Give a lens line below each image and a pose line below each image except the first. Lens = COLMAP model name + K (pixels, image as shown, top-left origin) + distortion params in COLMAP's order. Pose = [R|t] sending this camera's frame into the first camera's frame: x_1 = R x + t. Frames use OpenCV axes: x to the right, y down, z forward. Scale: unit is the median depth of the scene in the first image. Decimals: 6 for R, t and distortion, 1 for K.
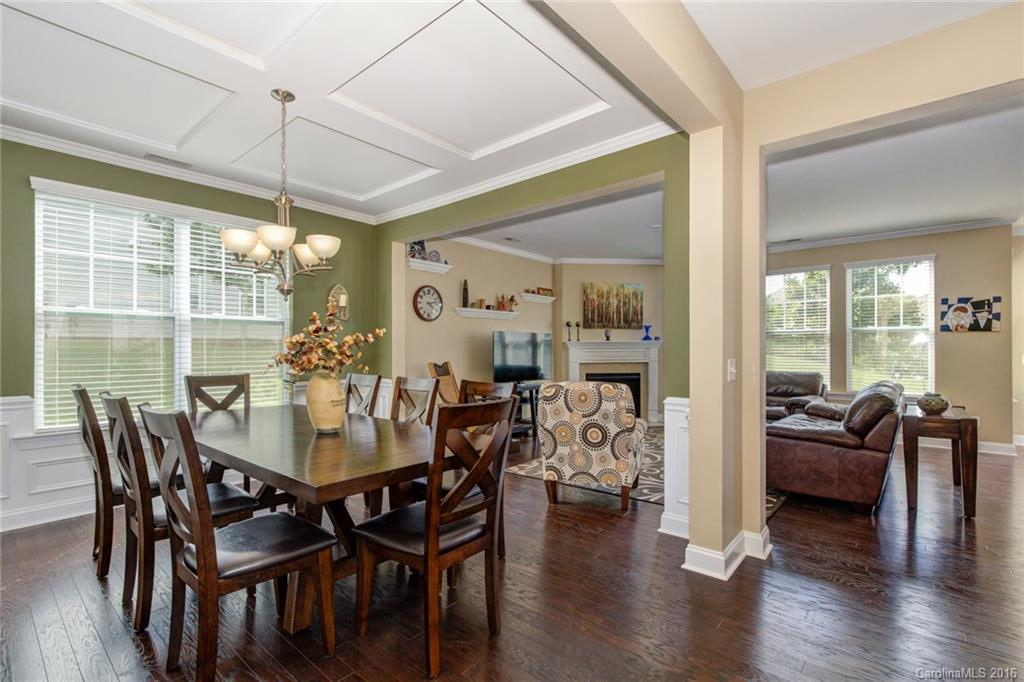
lens RADIAL K [[474.1, 0, 504.9], [0, 474.1, 342.3], [0, 0, 1]] dist [0.003499, 0.001714]
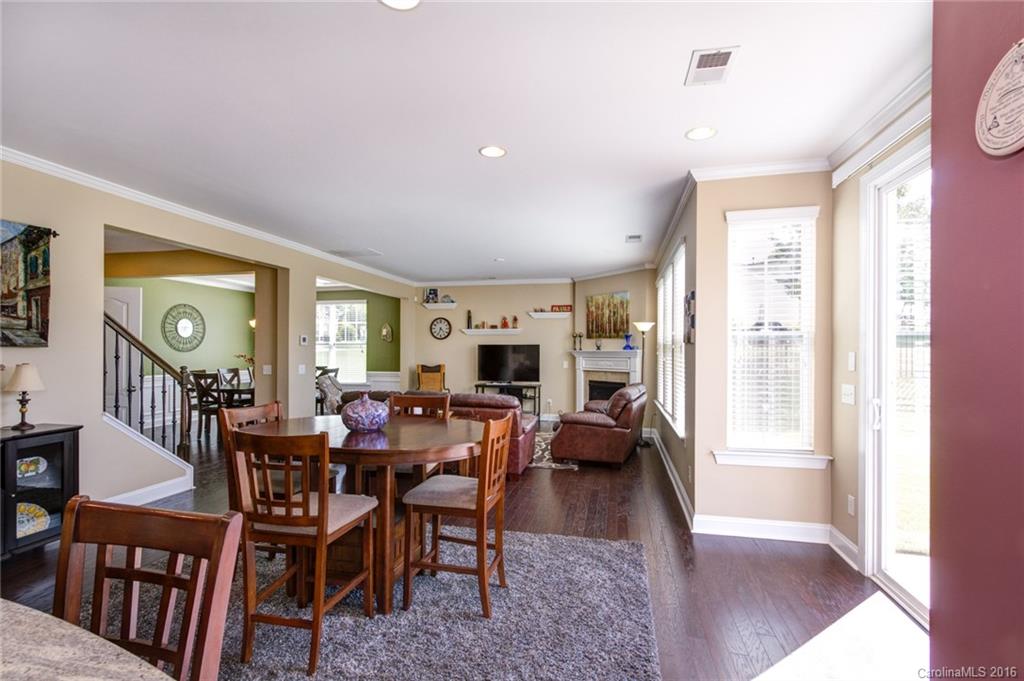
lens RADIAL K [[474.1, 0, 522.2], [0, 474.1, 350.4], [0, 0, 1]] dist [0.003499, 0.001714]
pose [[0.490262, 0.006403, -0.871551, 1.066211], [0.013598, 0.999795, 0.014994, -0.020500], [0.871469, -0.019202, 0.490075, 0.332426]]
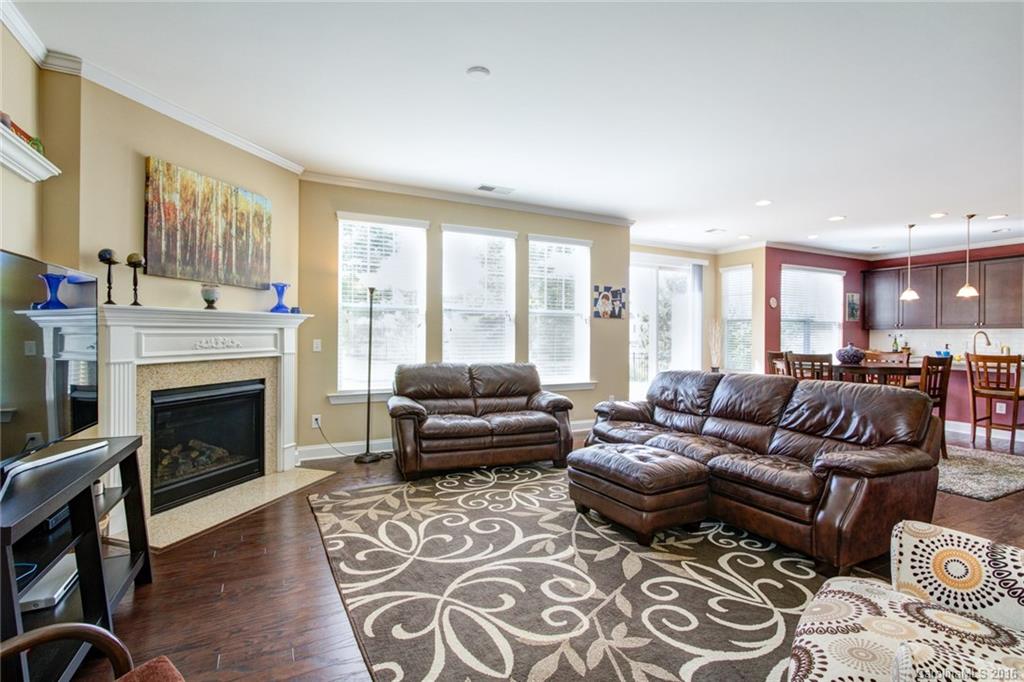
lens RADIAL K [[474.1, 0, 506.3], [0, 474.1, 336.1], [0, 0, 1]] dist [0.003499, 0.001714]
pose [[0.384723, 0.001981, 0.923030, -0.080048], [-0.024853, 0.999657, 0.008214, 0.011108], [-0.922697, -0.026101, 0.384641, 0.585242]]
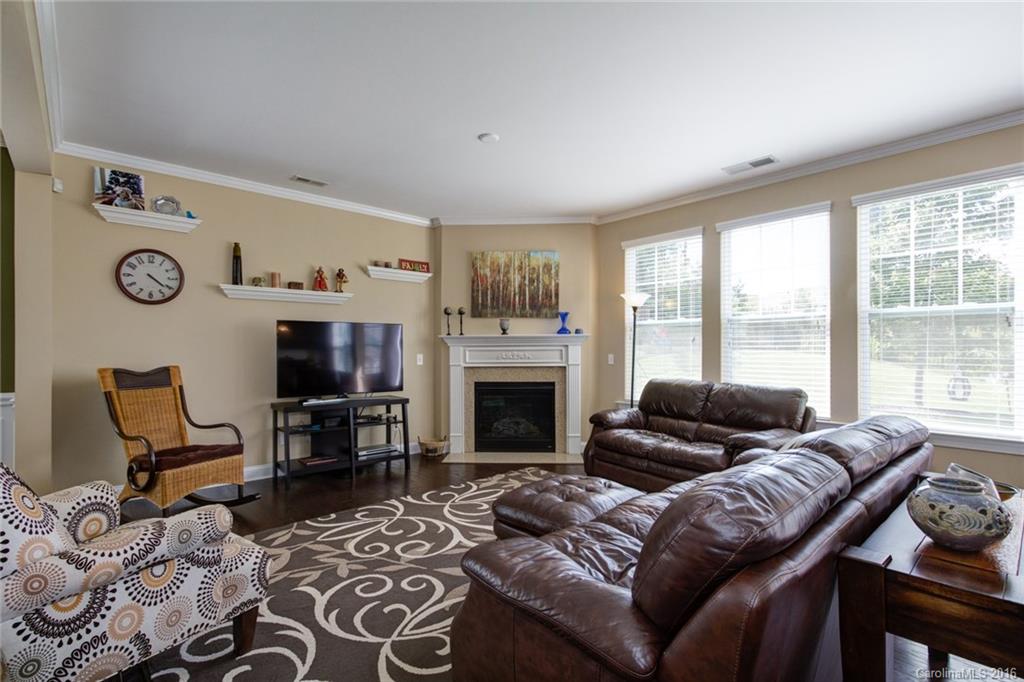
lens RADIAL K [[474.1, 0, 501.7], [0, 474.1, 350.4], [0, 0, 1]] dist [0.003499, 0.001714]
pose [[0.990510, 0.002258, -0.137423, 0.311153], [0.000887, 0.999739, 0.022818, 0.004090], [0.137439, -0.022723, 0.990250, 0.311762]]
